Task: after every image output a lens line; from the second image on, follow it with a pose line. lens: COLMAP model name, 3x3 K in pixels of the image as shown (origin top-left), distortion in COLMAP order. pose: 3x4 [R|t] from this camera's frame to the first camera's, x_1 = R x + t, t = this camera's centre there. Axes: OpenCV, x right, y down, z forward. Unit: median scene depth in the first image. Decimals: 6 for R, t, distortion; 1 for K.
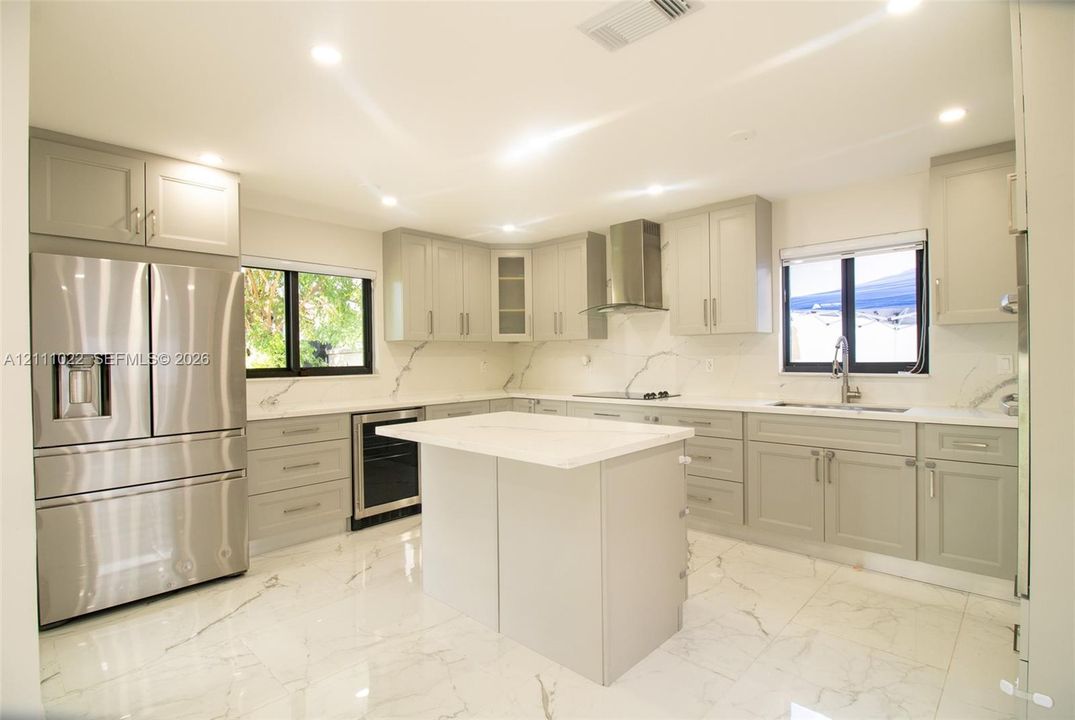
lens RADIAL K [[517.1, 0, 548.3], [0, 517.1, 363.3], [0, 0, 1]] dist [-0.017010, -0.001579]
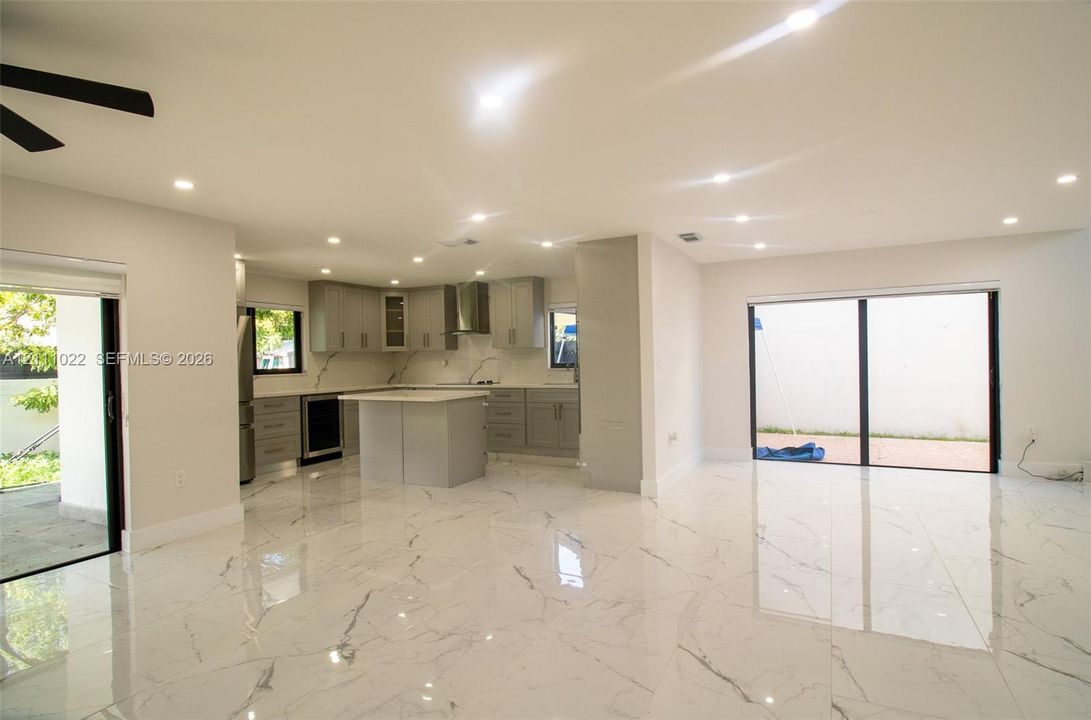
lens RADIAL K [[530.7, 0, 572.3], [0, 530.7, 360.6], [0, 0, 1]] dist [-0.004207, -0.001929]
pose [[0.955500, -0.007285, 0.294900, -0.039614], [0.010998, 0.999880, -0.010933, 0.010244], [-0.294785, 0.013689, 0.955466, -0.814455]]
